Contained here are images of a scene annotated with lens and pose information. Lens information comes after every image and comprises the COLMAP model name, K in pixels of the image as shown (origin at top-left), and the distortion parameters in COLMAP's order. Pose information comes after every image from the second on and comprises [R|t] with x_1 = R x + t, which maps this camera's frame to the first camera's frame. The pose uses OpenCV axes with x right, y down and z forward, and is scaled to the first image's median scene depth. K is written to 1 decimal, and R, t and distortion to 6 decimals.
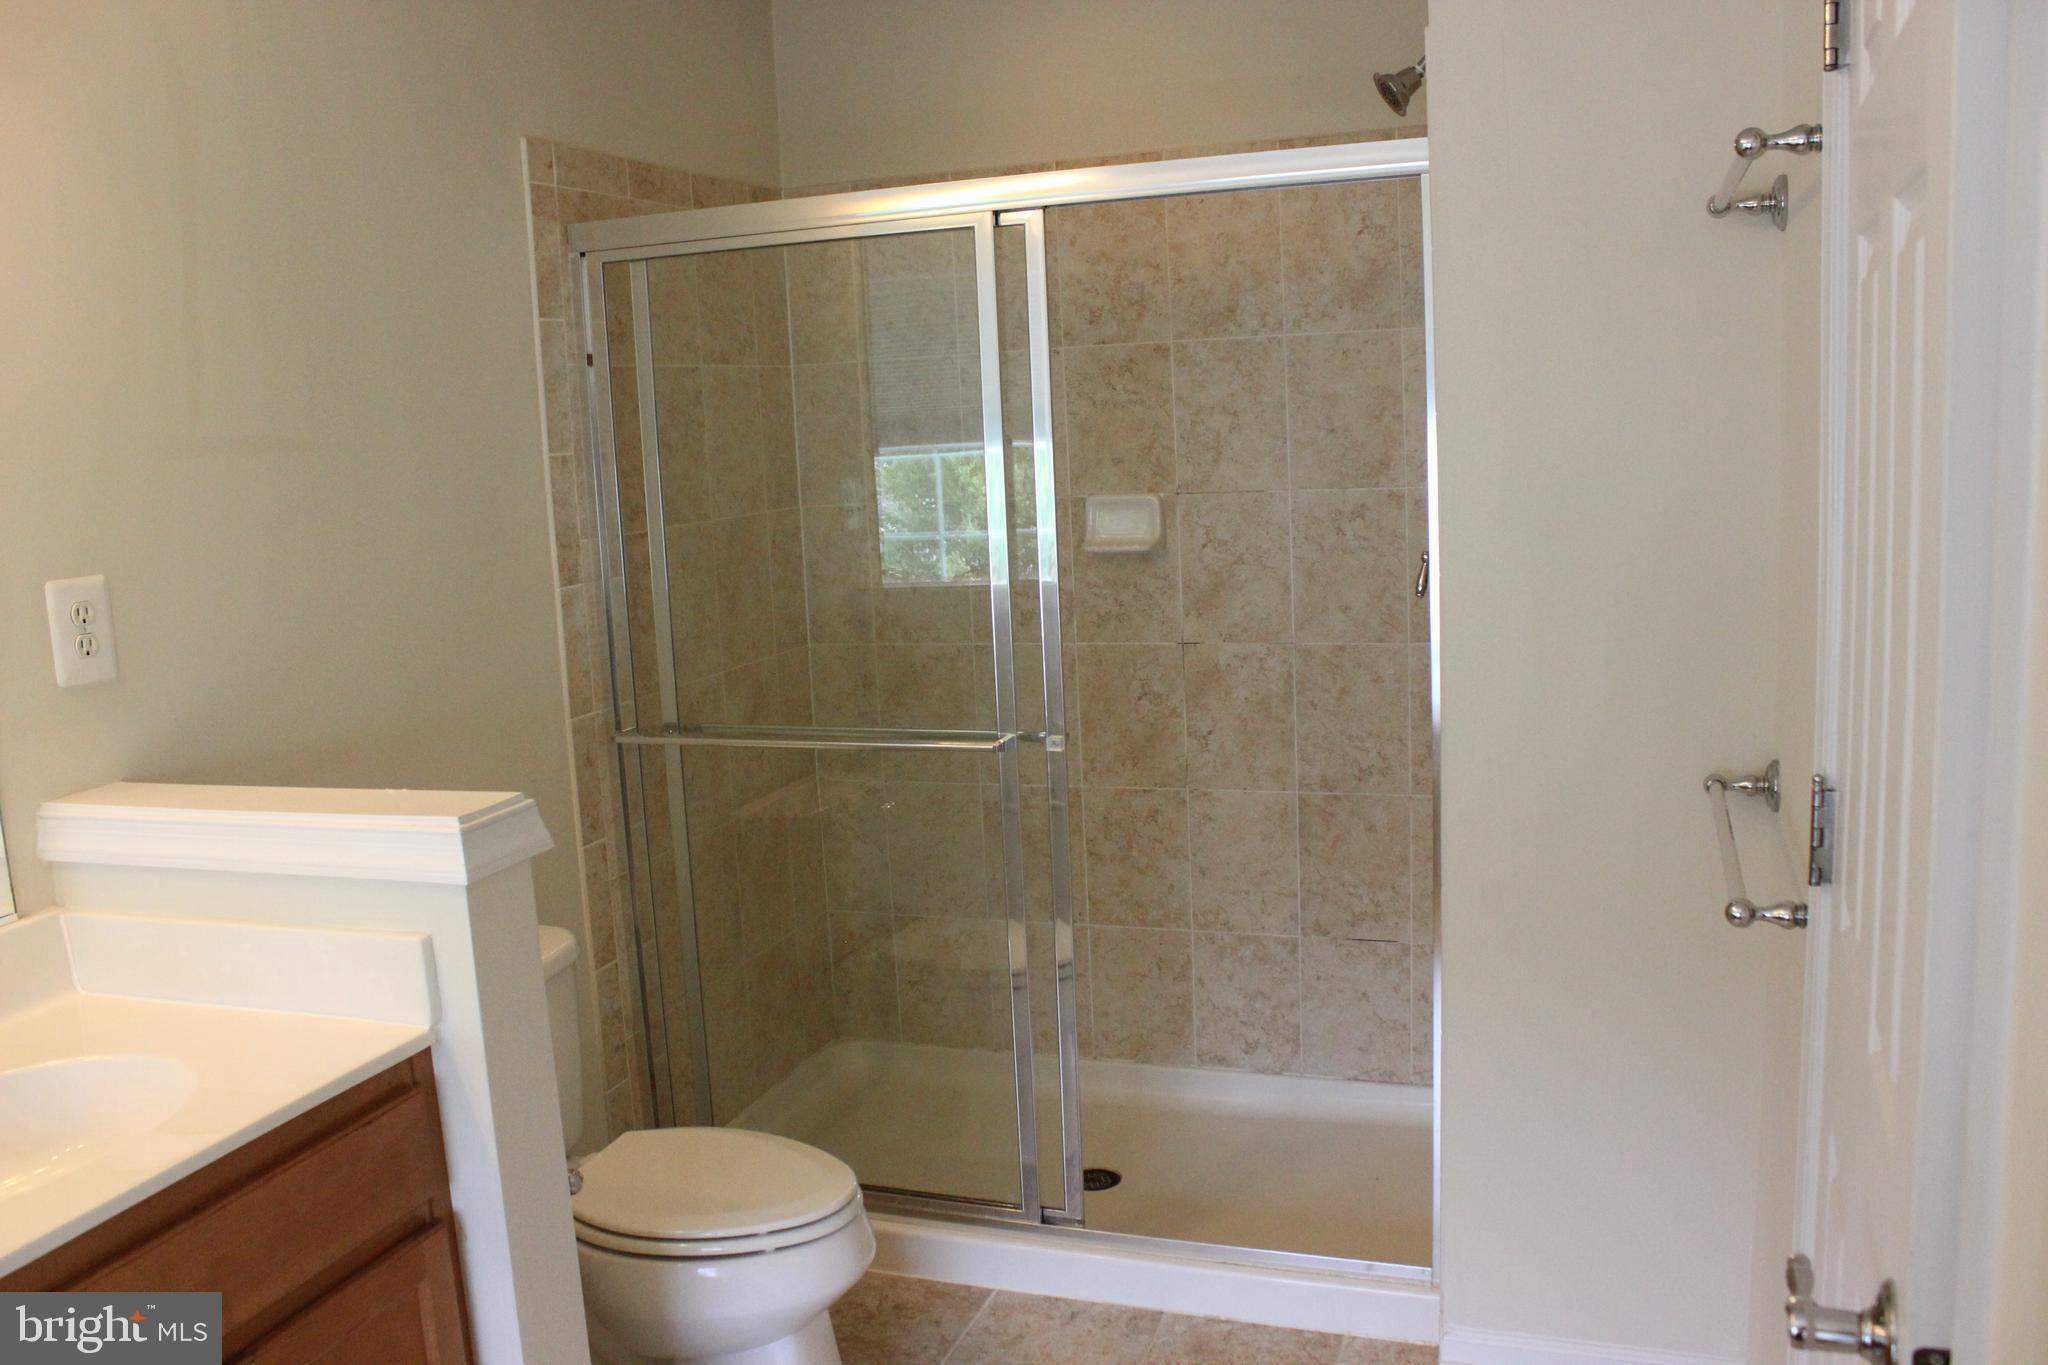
lens RADIAL K [[1707.1, 0, 1024.0], [0, 1707.1, 682.5], [0, 0, 1]] dist [-0.164103, 0.148169]
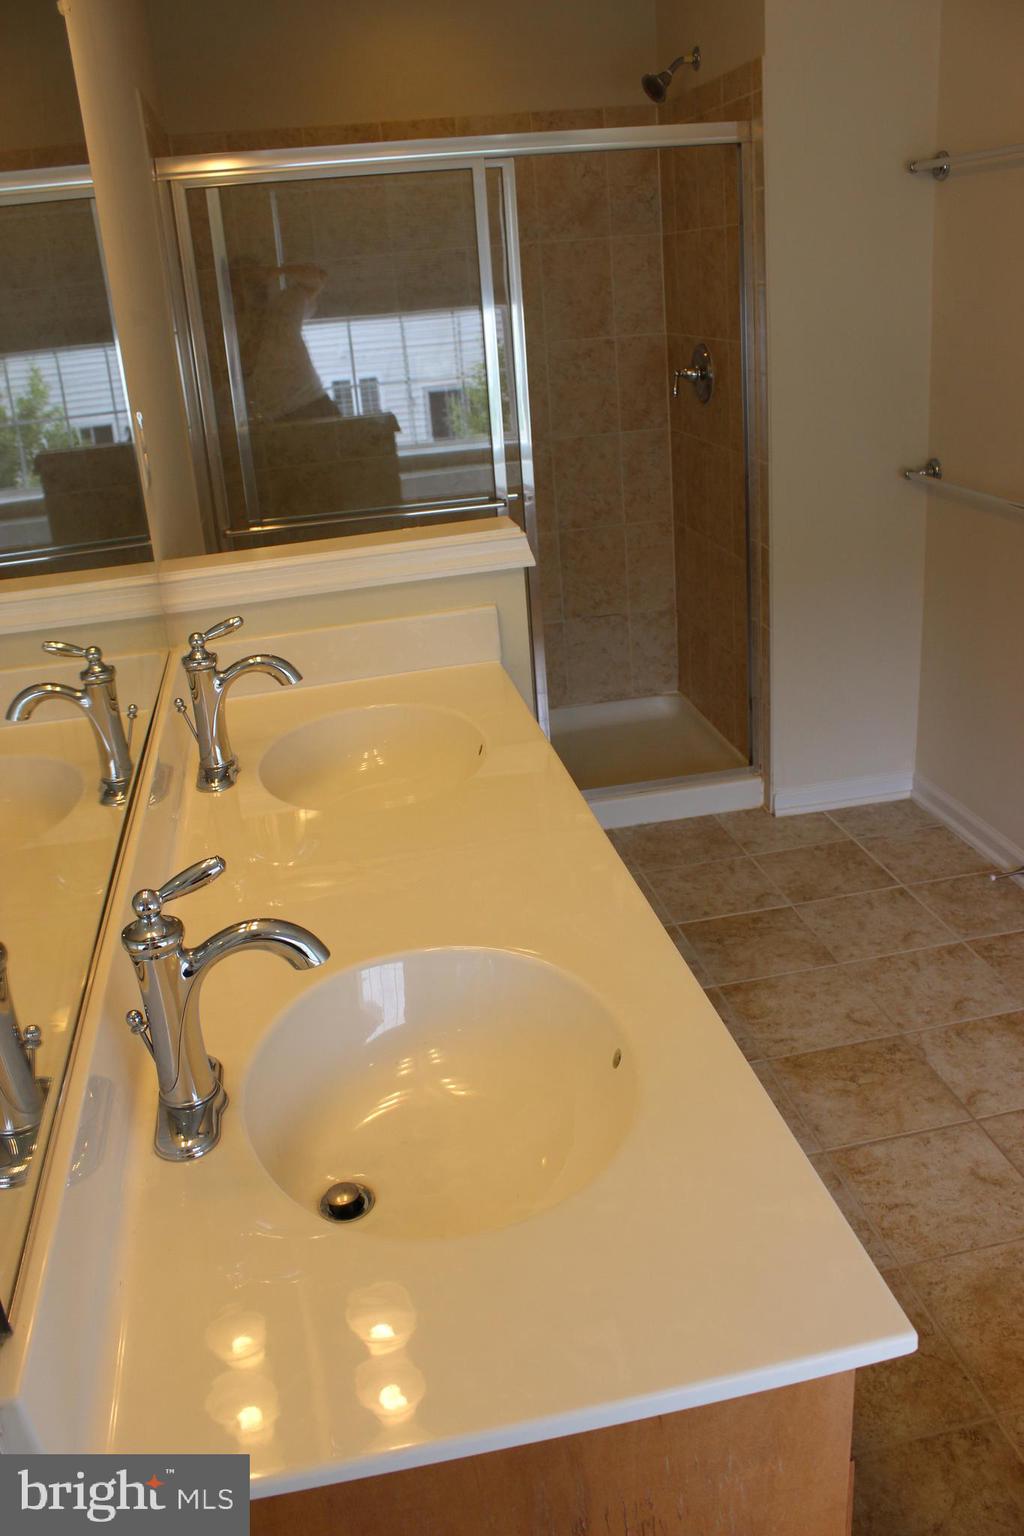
lens RADIAL K [[1280.4, 0, 512.0], [0, 1280.4, 768.0], [0, 0, 1]] dist [-0.164103, 0.148169]
pose [[0.859151, -0.200727, 0.470710, -0.514963], [0.112288, 0.971387, 0.209282, 0.025317], [-0.499250, -0.126949, 0.857107, -0.054503]]
